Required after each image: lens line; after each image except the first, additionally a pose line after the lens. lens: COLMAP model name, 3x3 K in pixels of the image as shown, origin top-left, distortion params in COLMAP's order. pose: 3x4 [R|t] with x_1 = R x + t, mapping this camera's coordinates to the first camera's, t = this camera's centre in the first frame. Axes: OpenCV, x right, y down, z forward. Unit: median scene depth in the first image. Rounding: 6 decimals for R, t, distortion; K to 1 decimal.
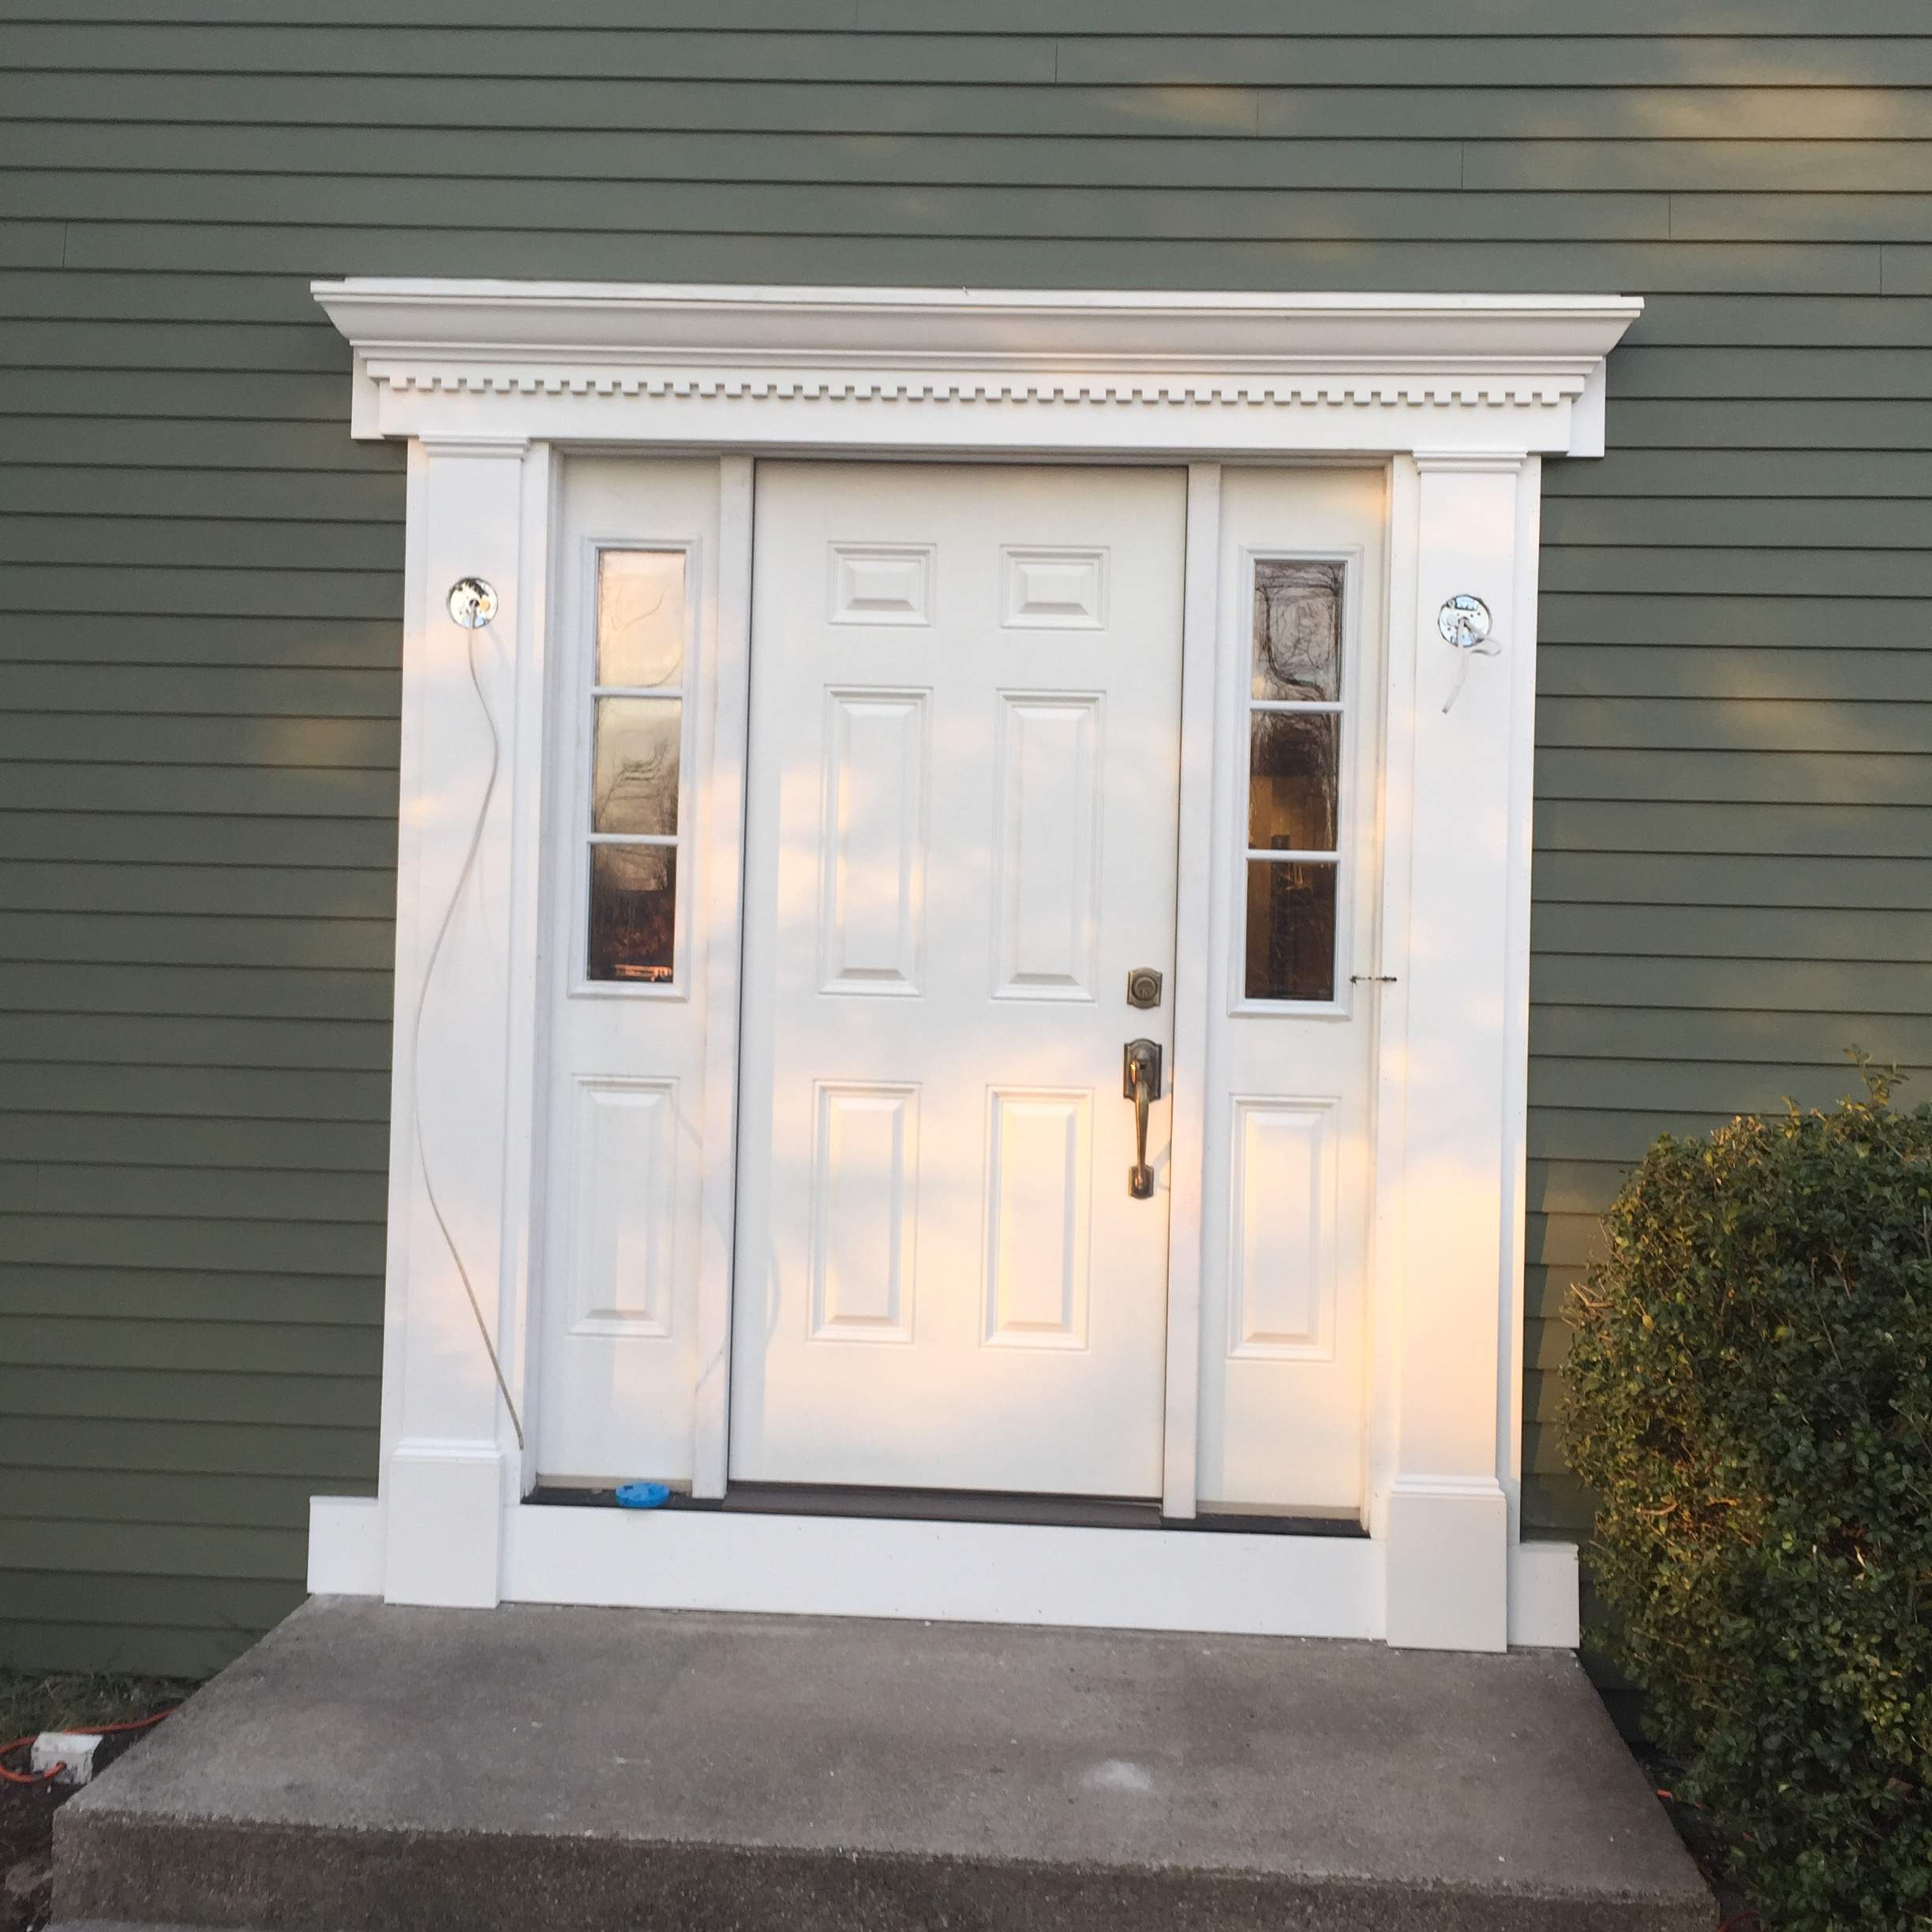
lens RADIAL K [[2276.0, 0, 963.6], [0, 2276.0, 896.8], [0, 0, 1]] dist [0.073714, 0.044189]
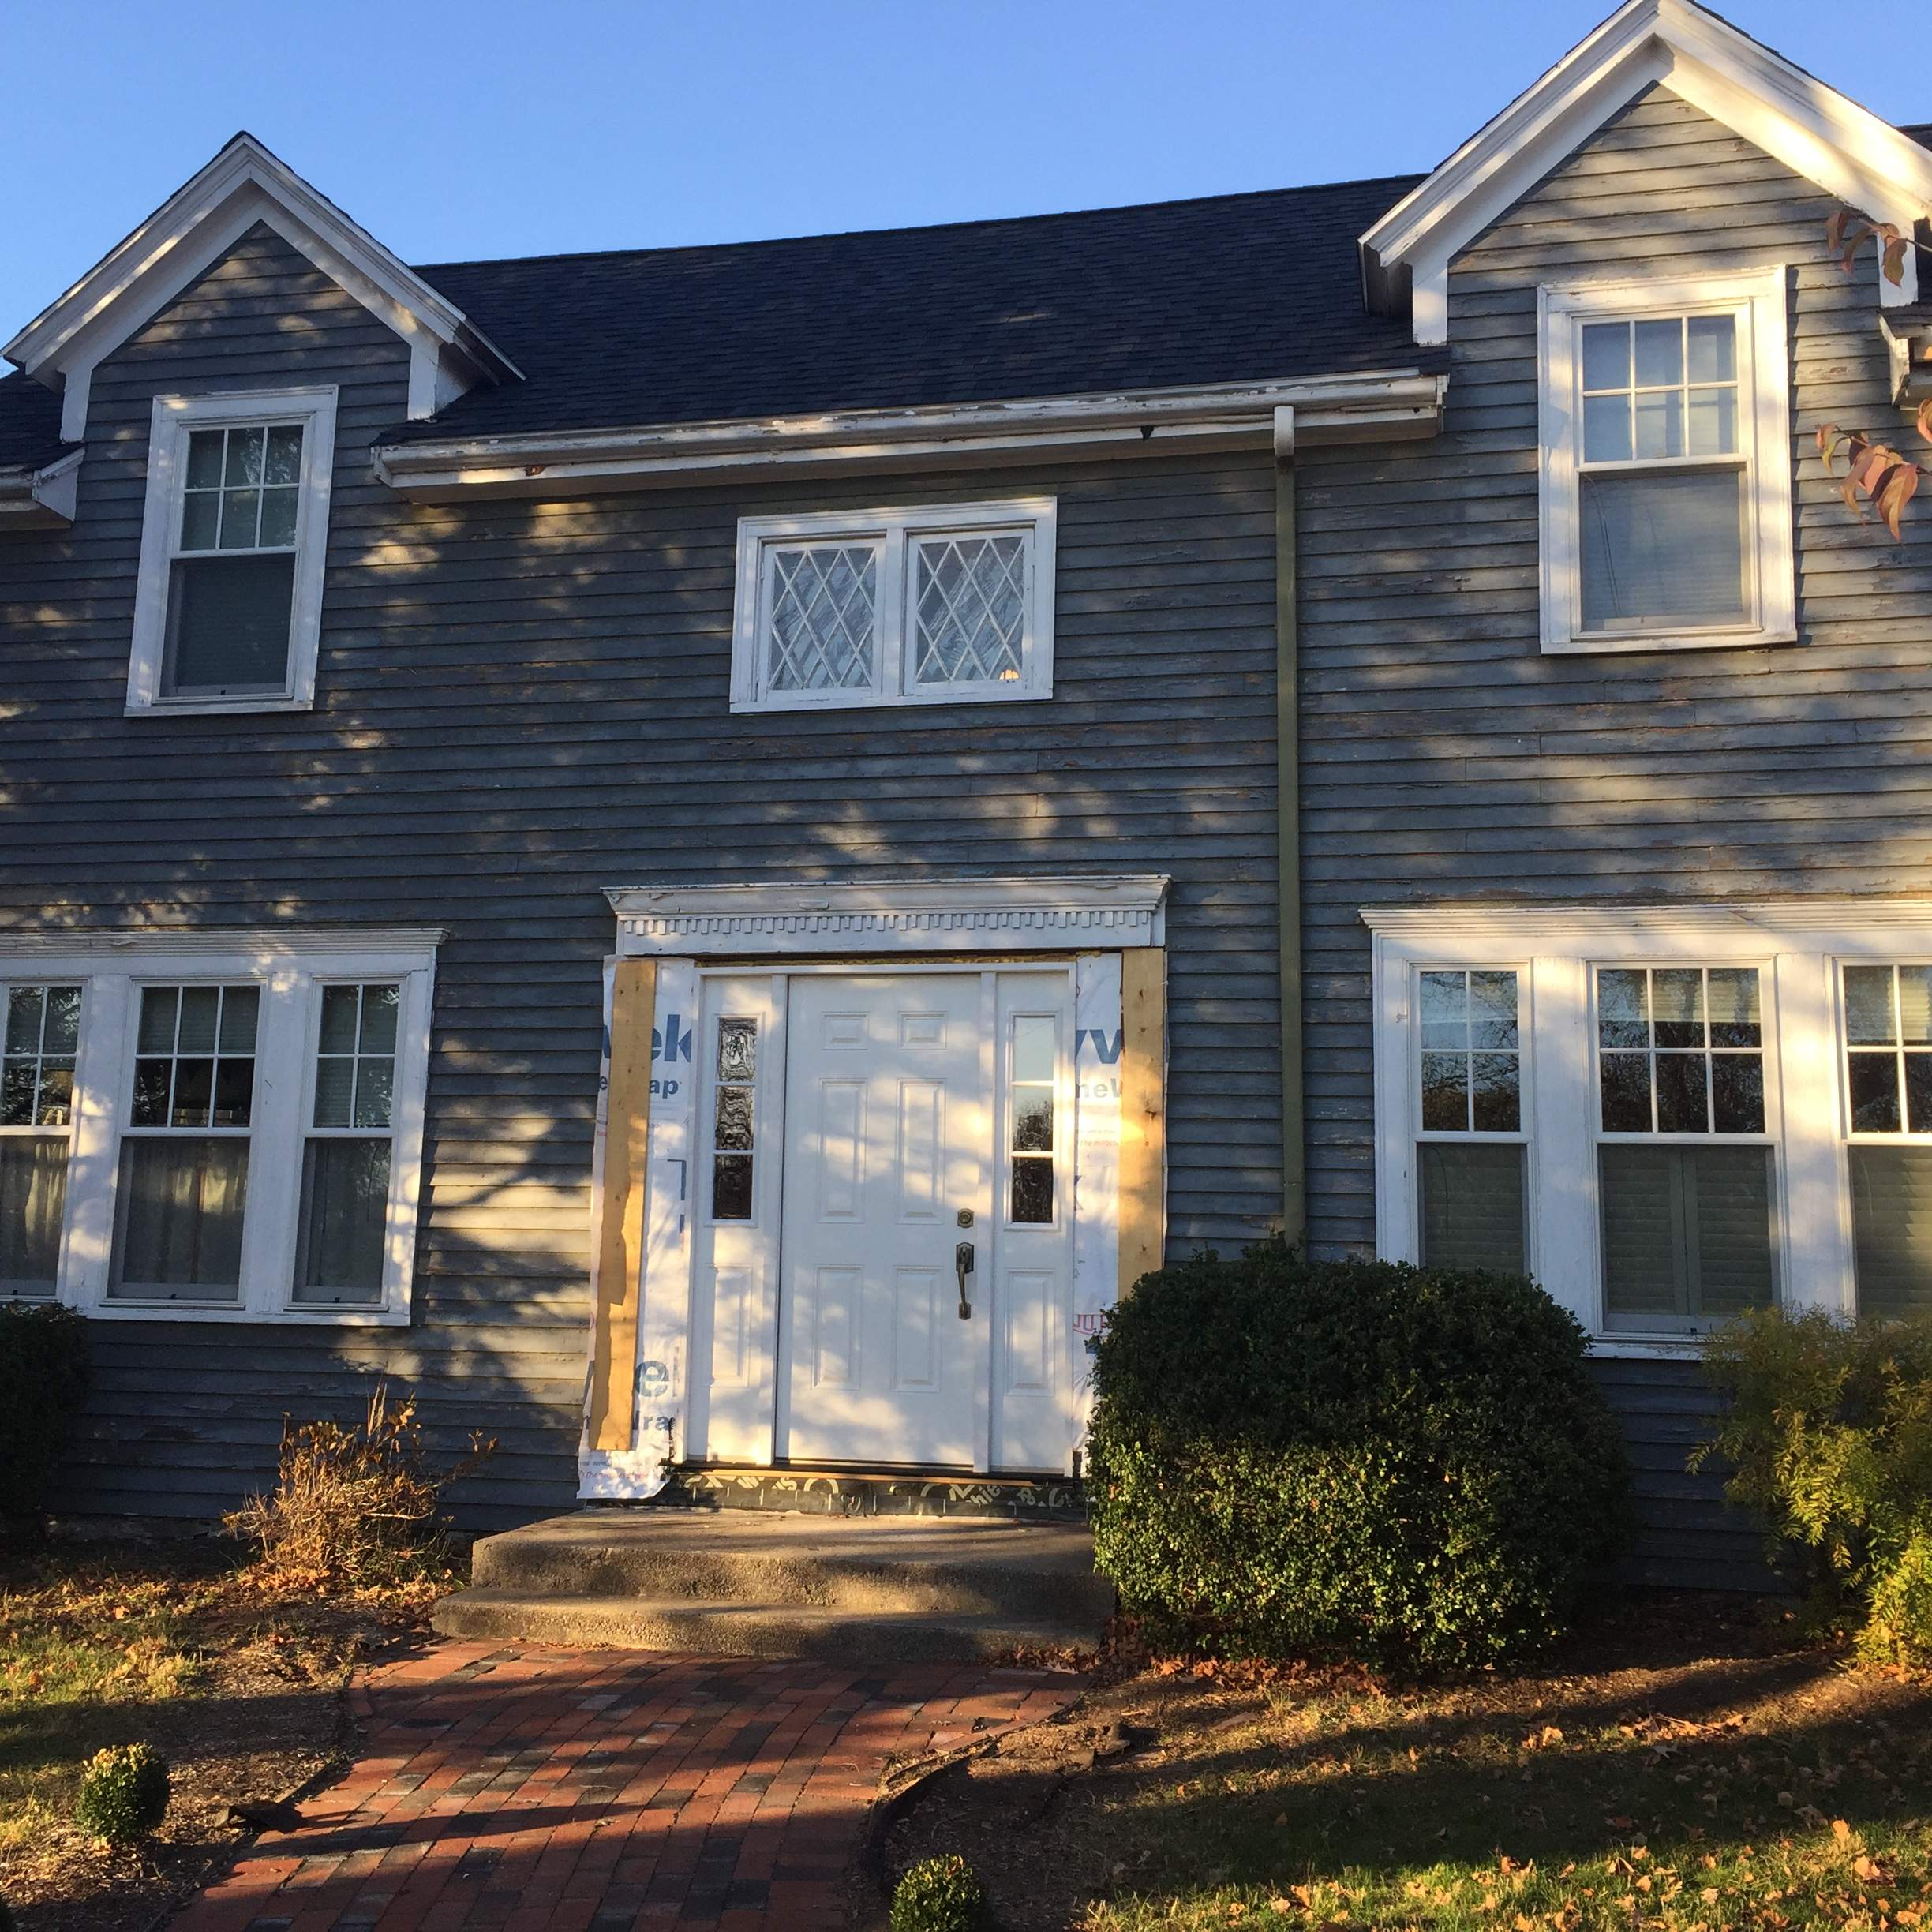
lens RADIAL K [[2276.0, 0, 963.6], [0, 2276.0, 896.8], [0, 0, 1]] dist [0.073714, 0.044189]
pose [[0.986394, -0.036991, -0.160186, 0.428997], [0.009580, 0.985635, -0.168618, 0.103095], [0.164122, 0.164789, 0.972578, -1.112068]]
